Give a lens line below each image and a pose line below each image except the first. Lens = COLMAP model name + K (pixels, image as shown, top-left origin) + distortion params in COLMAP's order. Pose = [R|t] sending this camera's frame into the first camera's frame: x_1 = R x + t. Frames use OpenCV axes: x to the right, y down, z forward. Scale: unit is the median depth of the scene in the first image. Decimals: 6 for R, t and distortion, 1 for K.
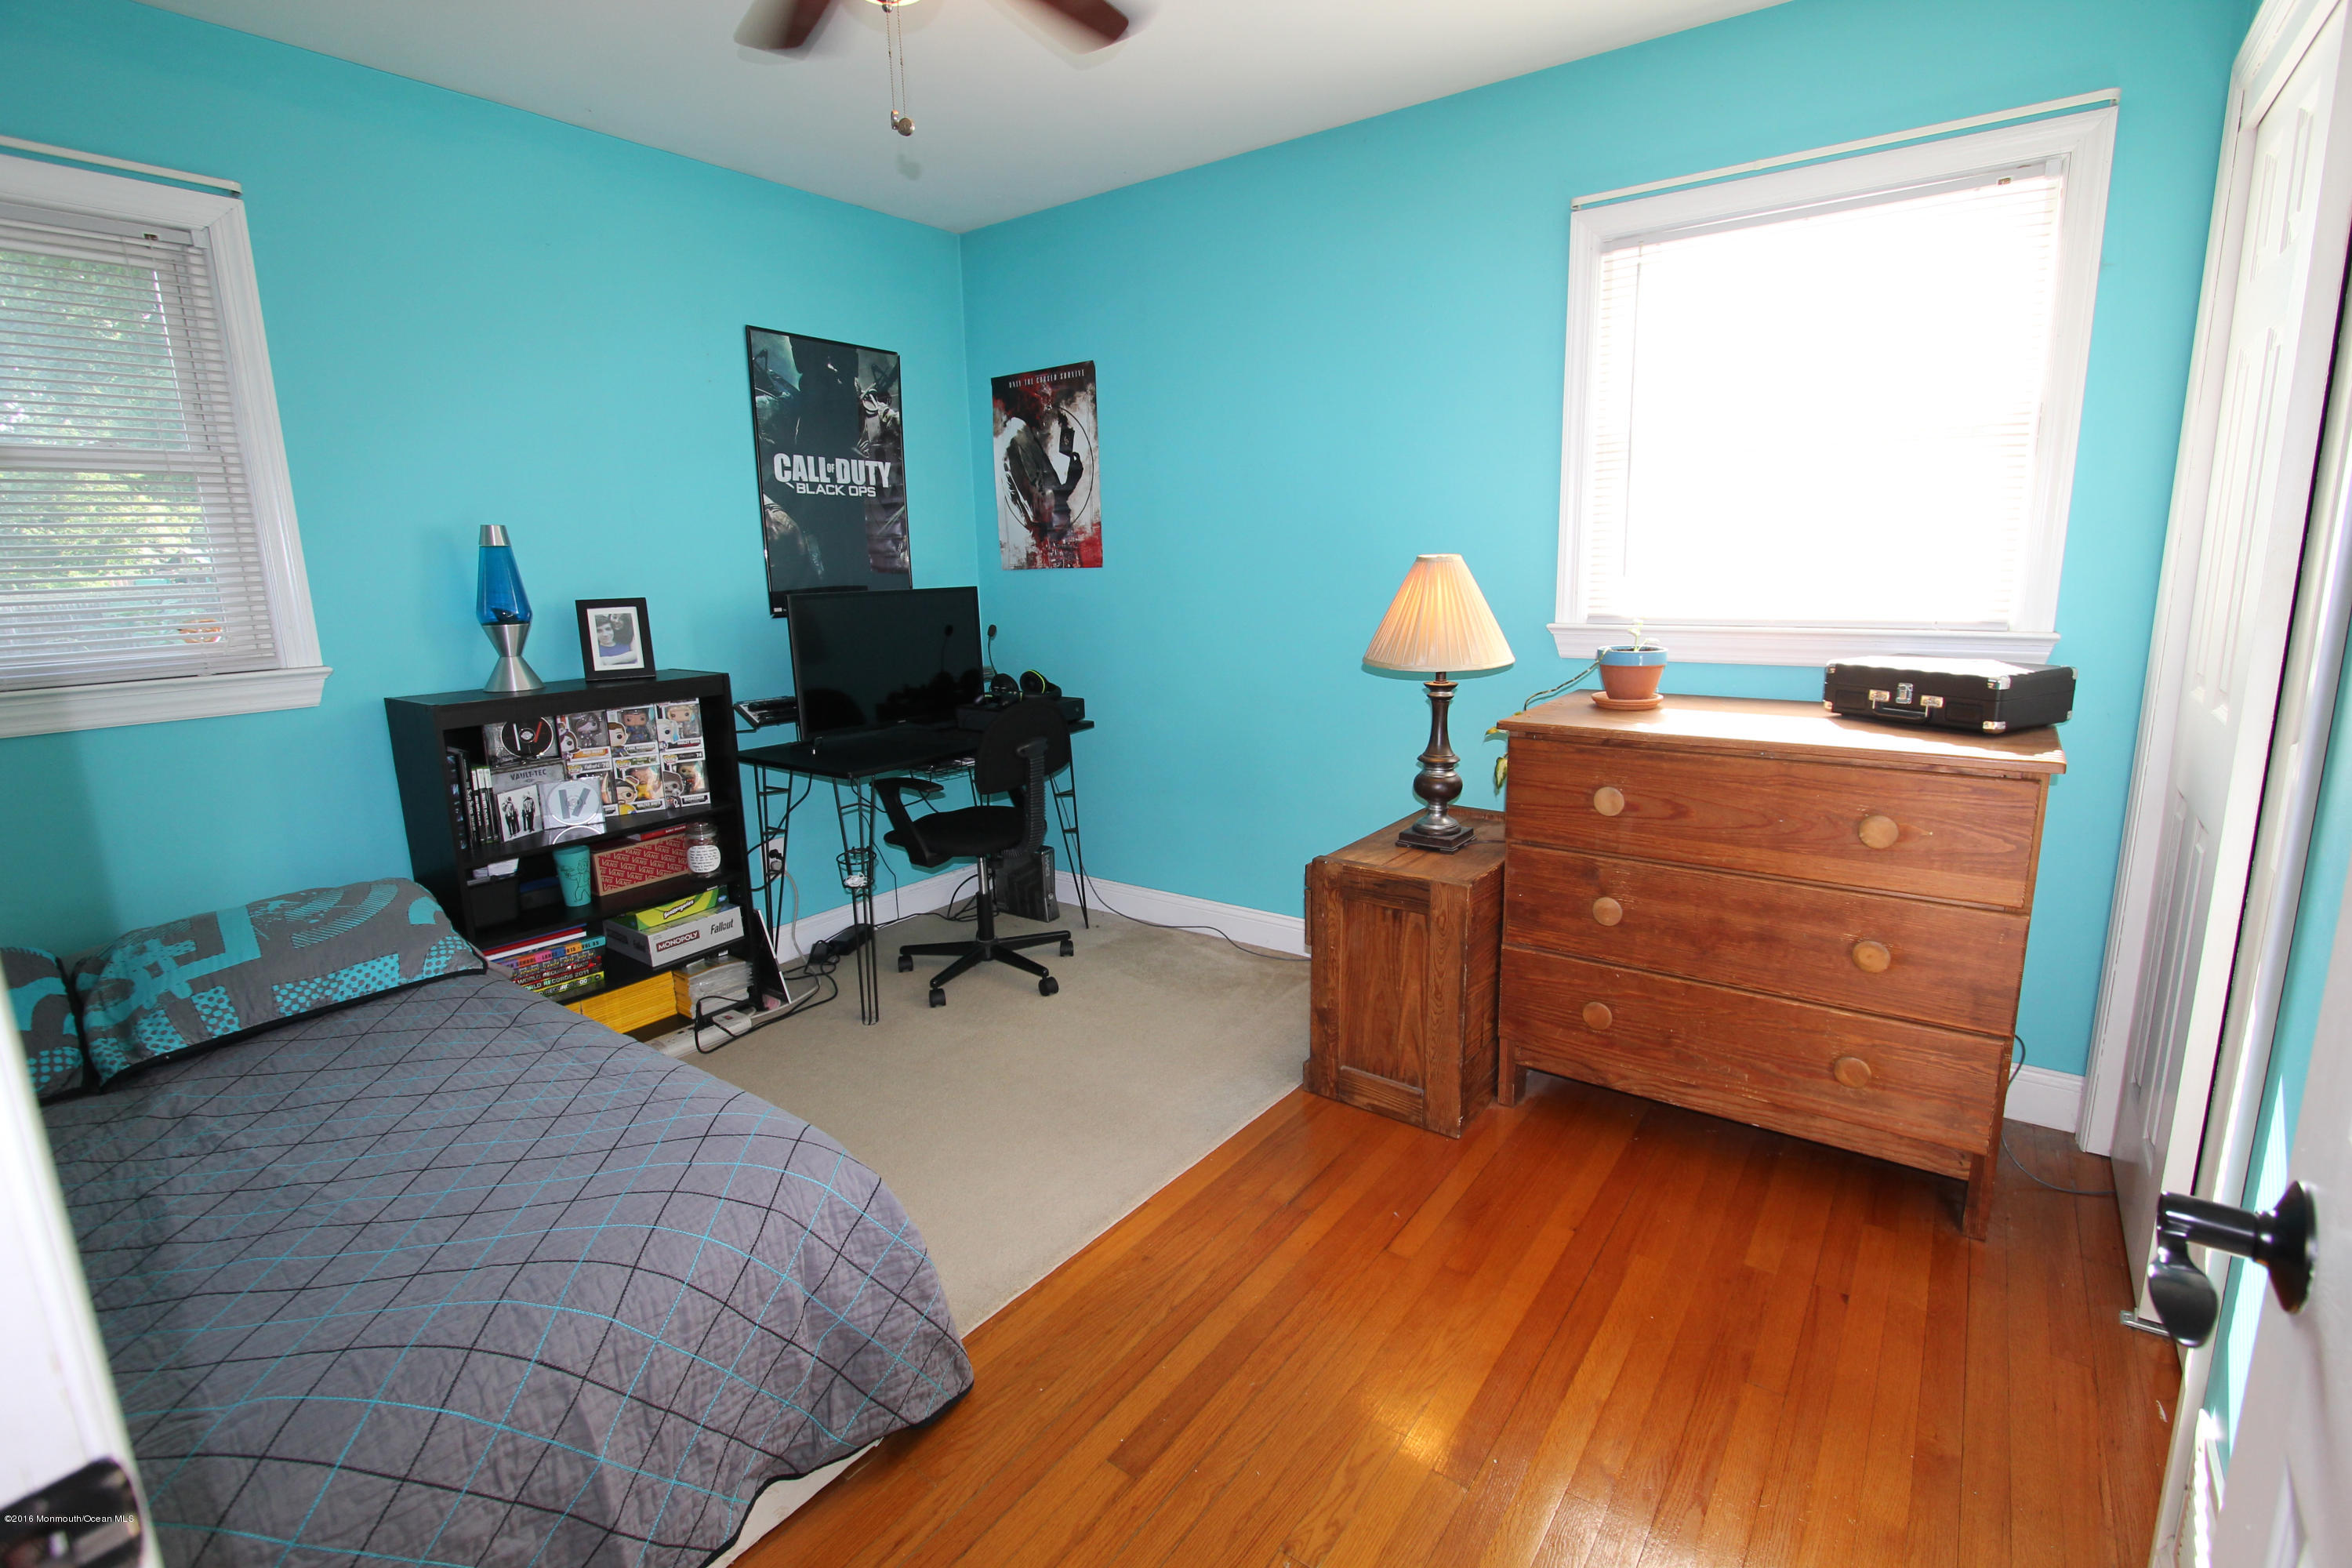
lens RADIAL K [[1078.4, 0, 1192.4], [0, 1078.4, 772.2], [0, 0, 1]] dist [-0.015919, 0.000779]
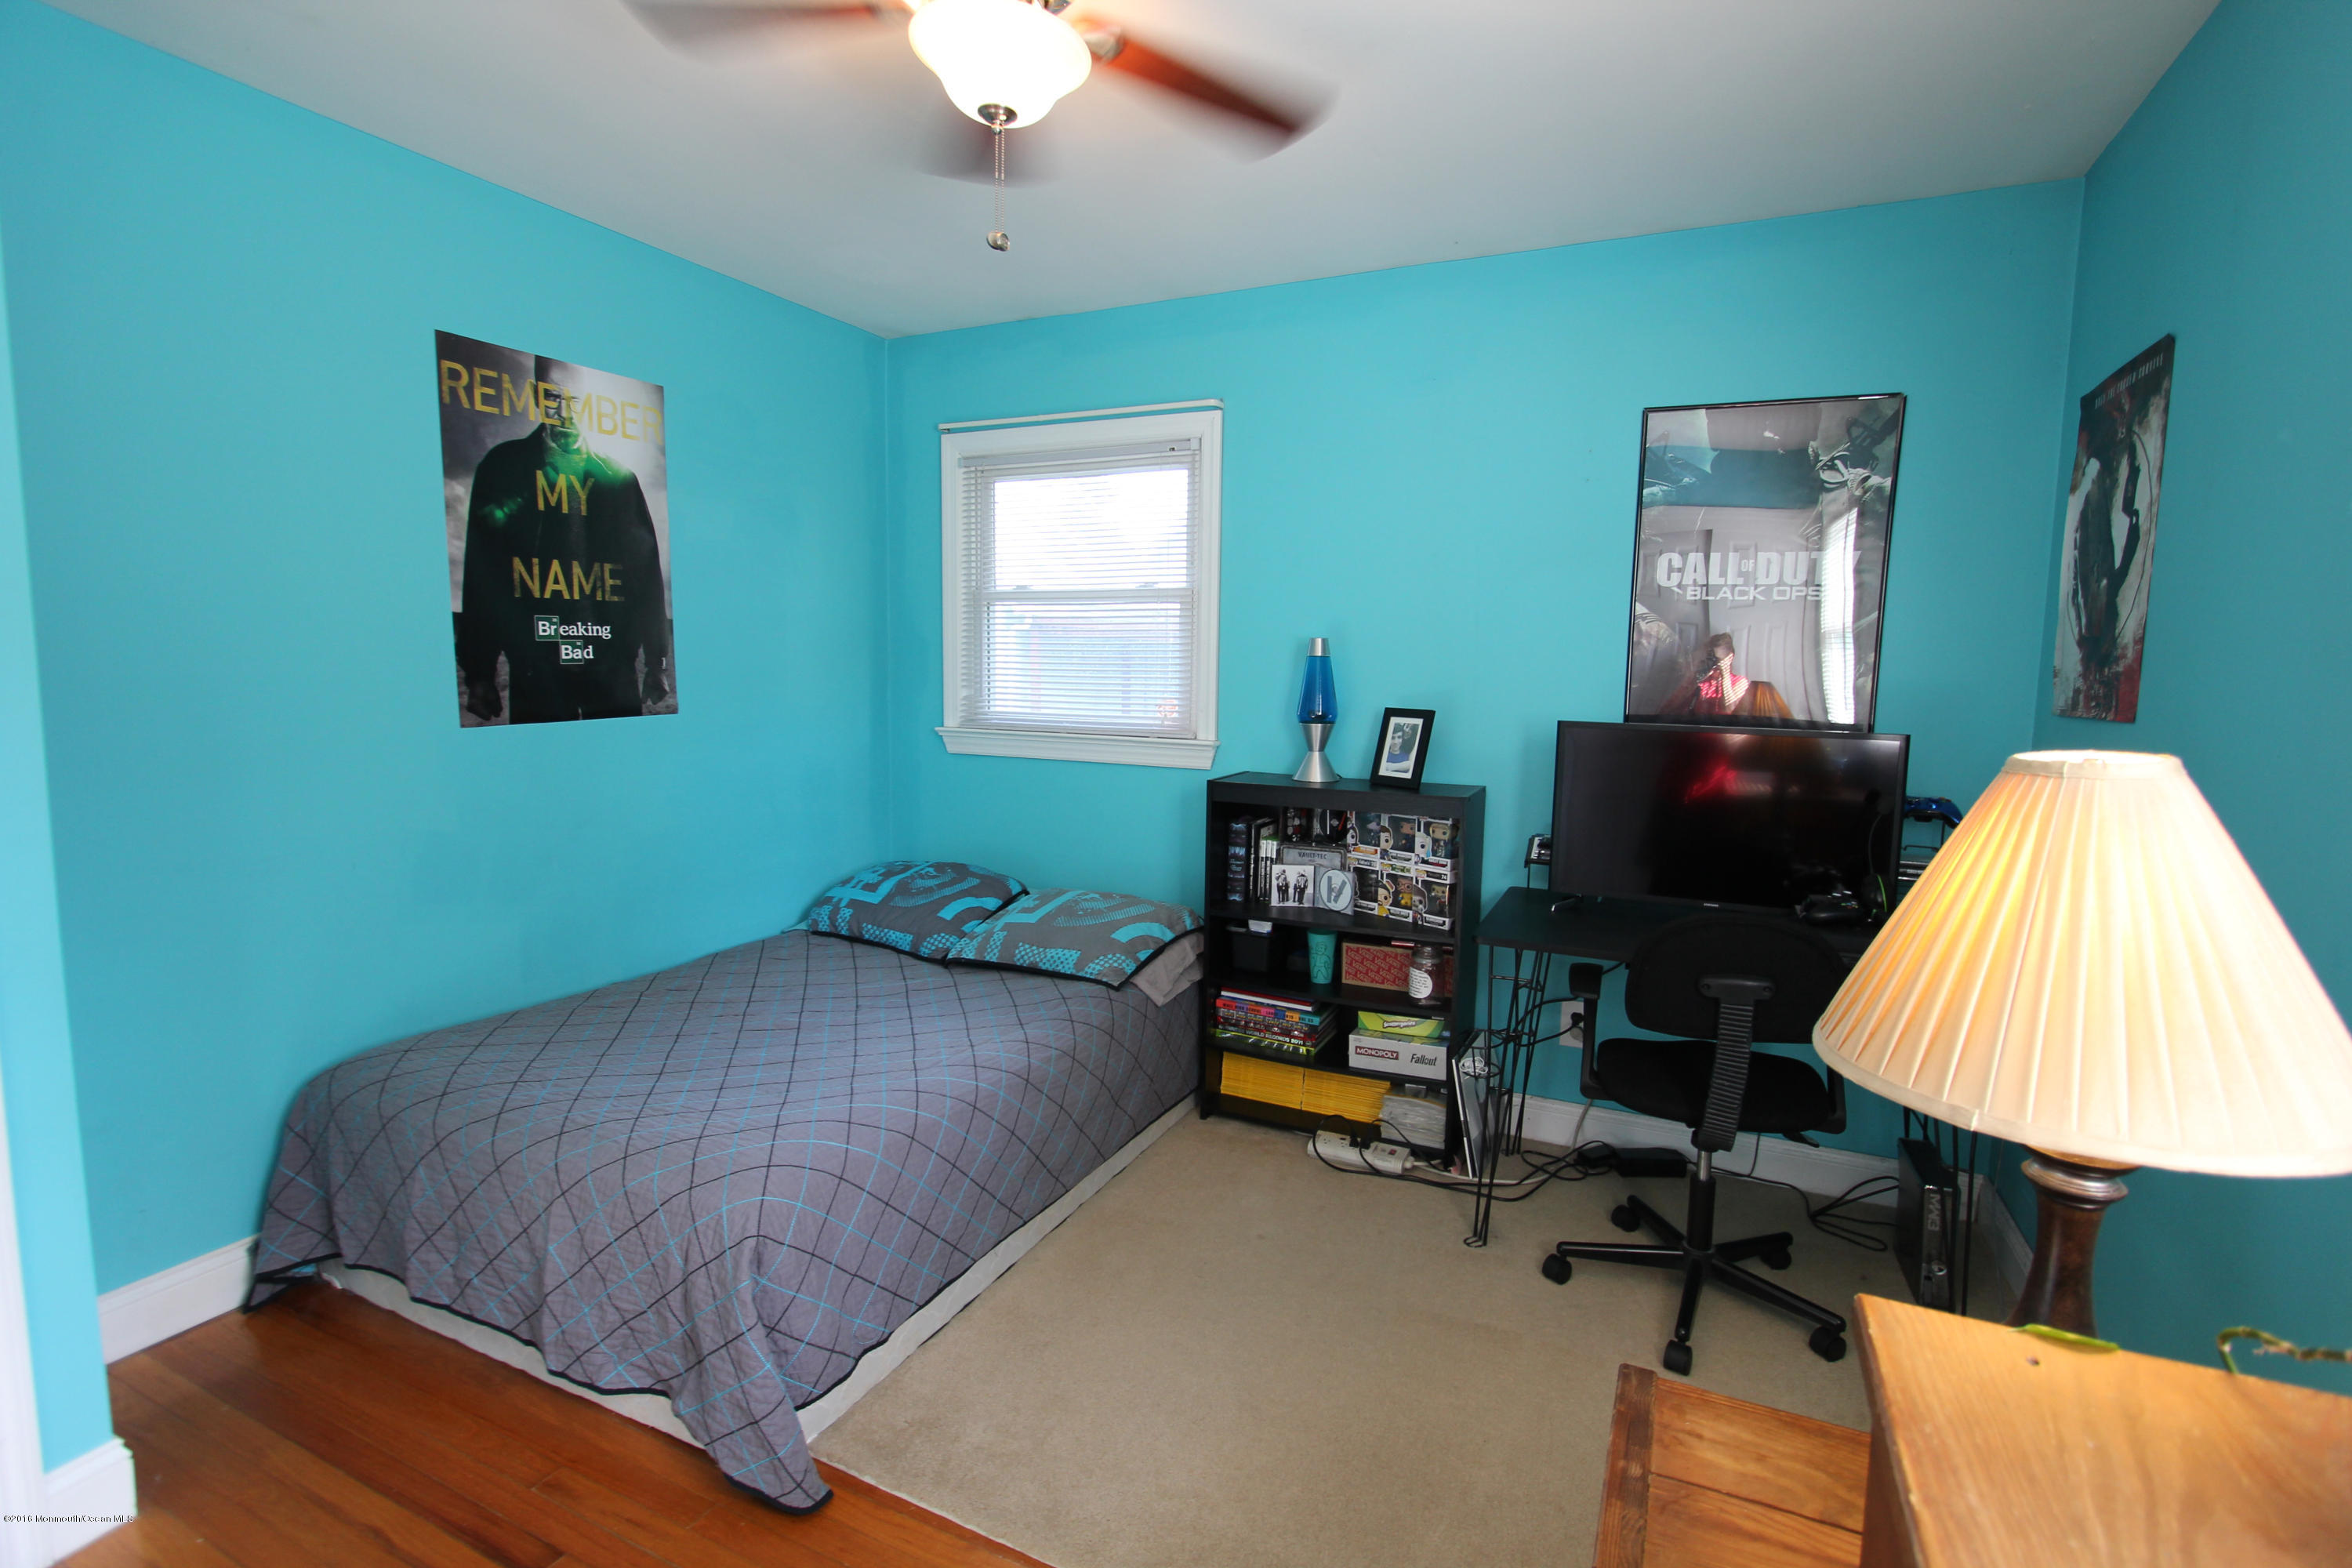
lens RADIAL K [[1078.4, 0, 1192.4], [0, 1078.4, 772.2], [0, 0, 1]] dist [-0.015919, 0.000779]
pose [[0.193464, 0.127919, -0.972732, 0.420749], [-0.213394, 0.973214, 0.085541, -0.143432], [0.957619, 0.191026, 0.215579, 0.577288]]
